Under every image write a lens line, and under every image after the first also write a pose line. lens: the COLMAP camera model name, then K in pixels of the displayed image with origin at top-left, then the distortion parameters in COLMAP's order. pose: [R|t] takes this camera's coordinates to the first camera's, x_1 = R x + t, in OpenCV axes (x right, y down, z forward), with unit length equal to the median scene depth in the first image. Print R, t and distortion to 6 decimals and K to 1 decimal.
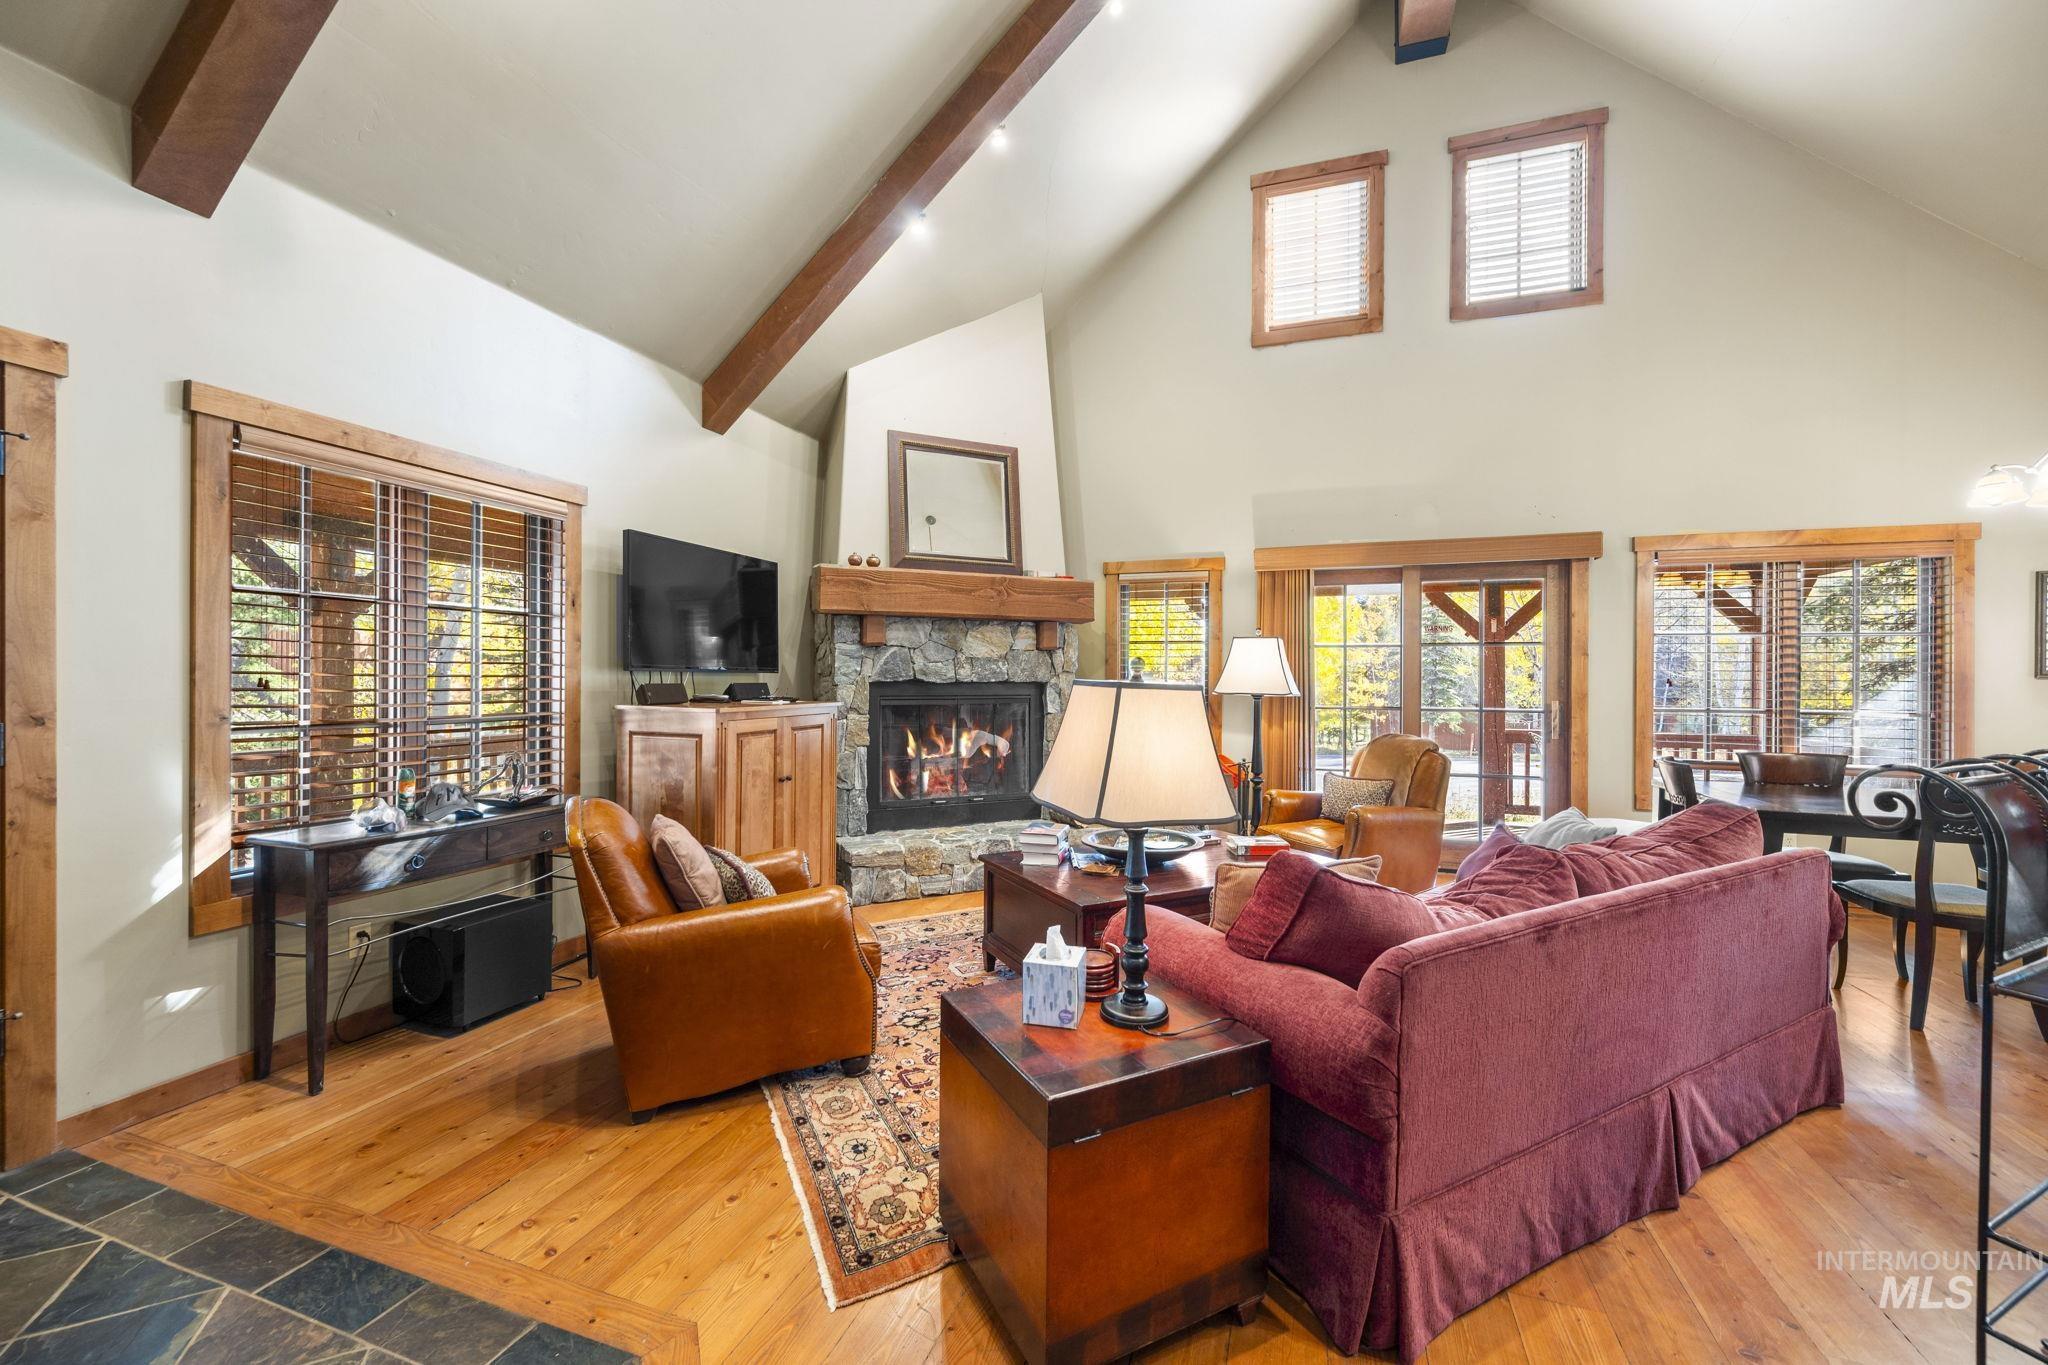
lens RADIAL K [[801.5, 0, 1032.6], [0, 801.5, 675.9], [0, 0, 1]] dist [-0.000461, -0.000062]
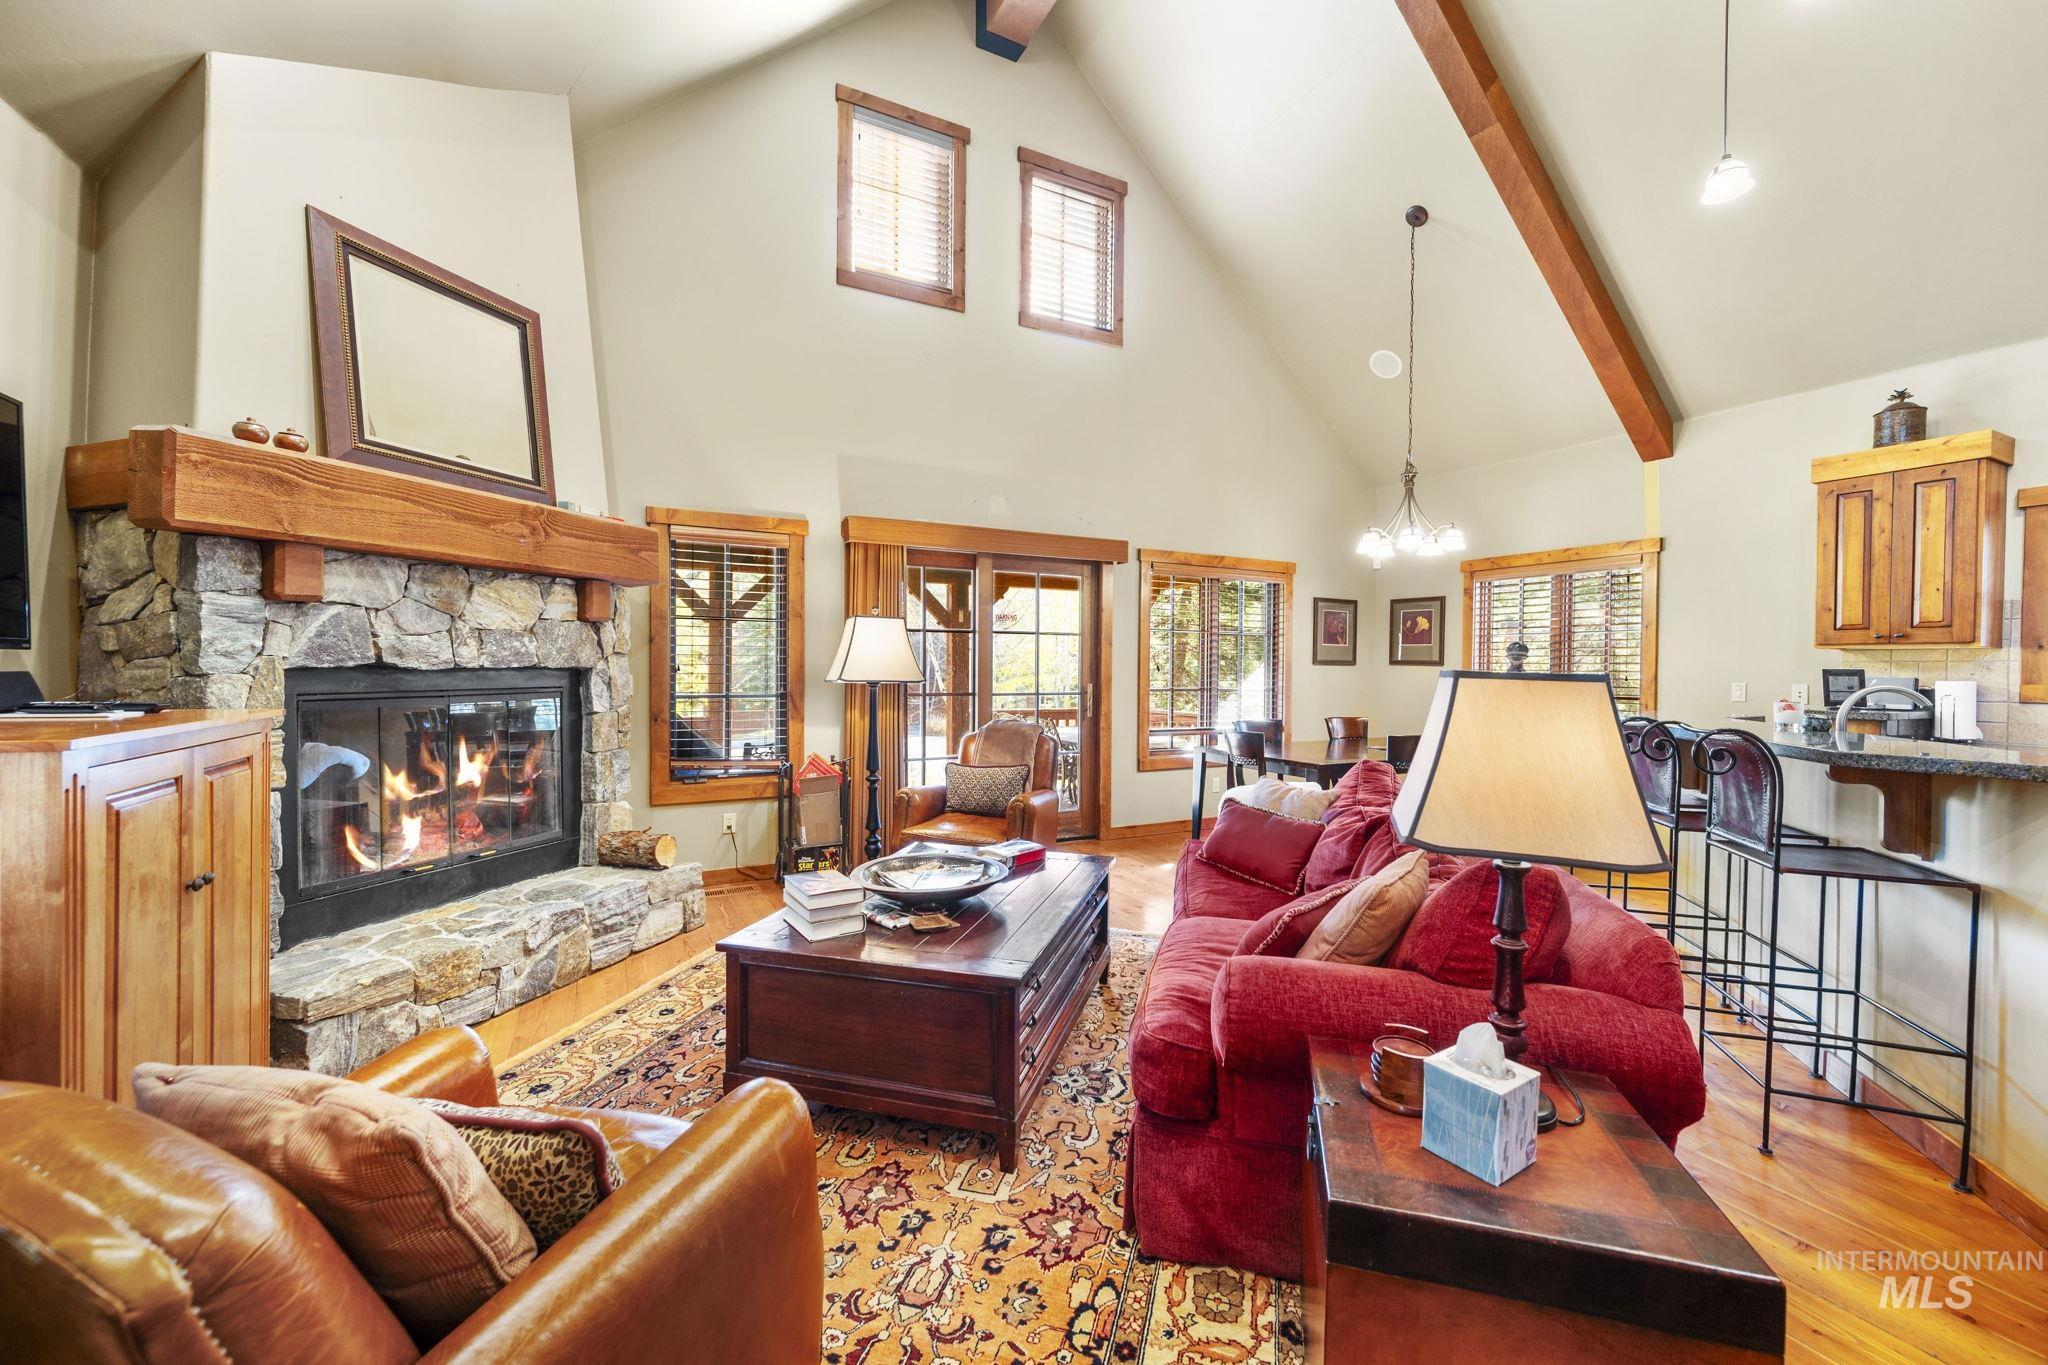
lens RADIAL K [[801.5, 0, 1032.6], [0, 801.5, 675.9], [0, 0, 1]] dist [-0.000461, -0.000062]
pose [[0.686162, -0.008676, 0.727397, -0.246916], [-0.005634, 0.999835, 0.017241, 0.000655], [-0.727427, -0.015928, 0.686000, 0.272256]]
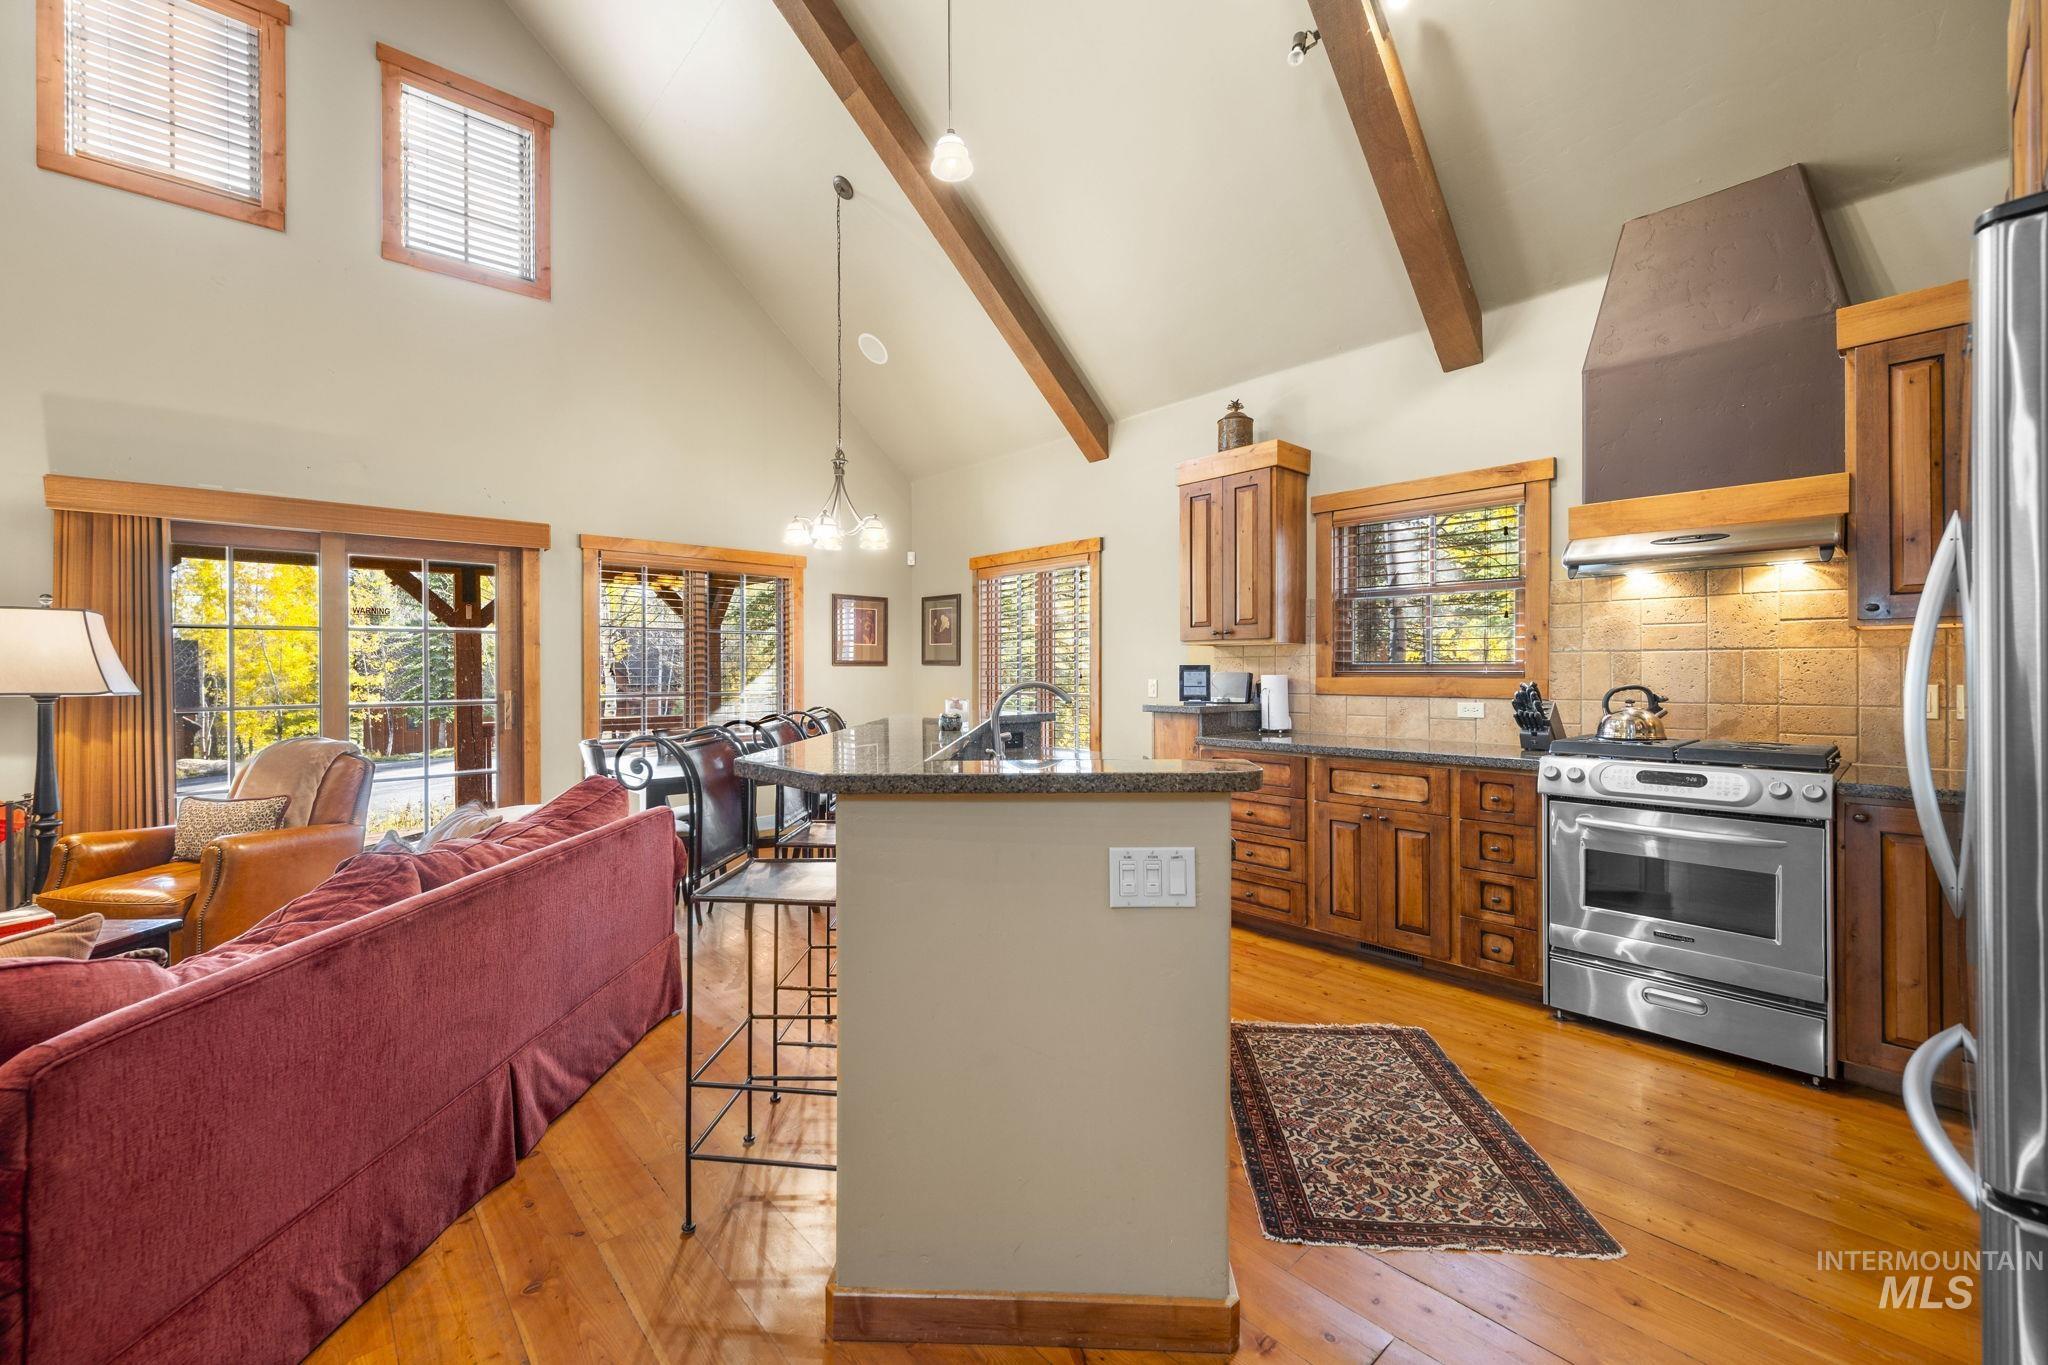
lens RADIAL K [[819.8, 0, 1026.4], [0, 819.8, 669.2], [0, 0, 1]] dist [-0.000784, 0.000218]
pose [[0.478066, -0.008007, 0.878287, 0.076061], [0.004605, 0.999968, 0.006609, 0.001141], [-0.878312, 0.000885, 0.478087, -0.037178]]
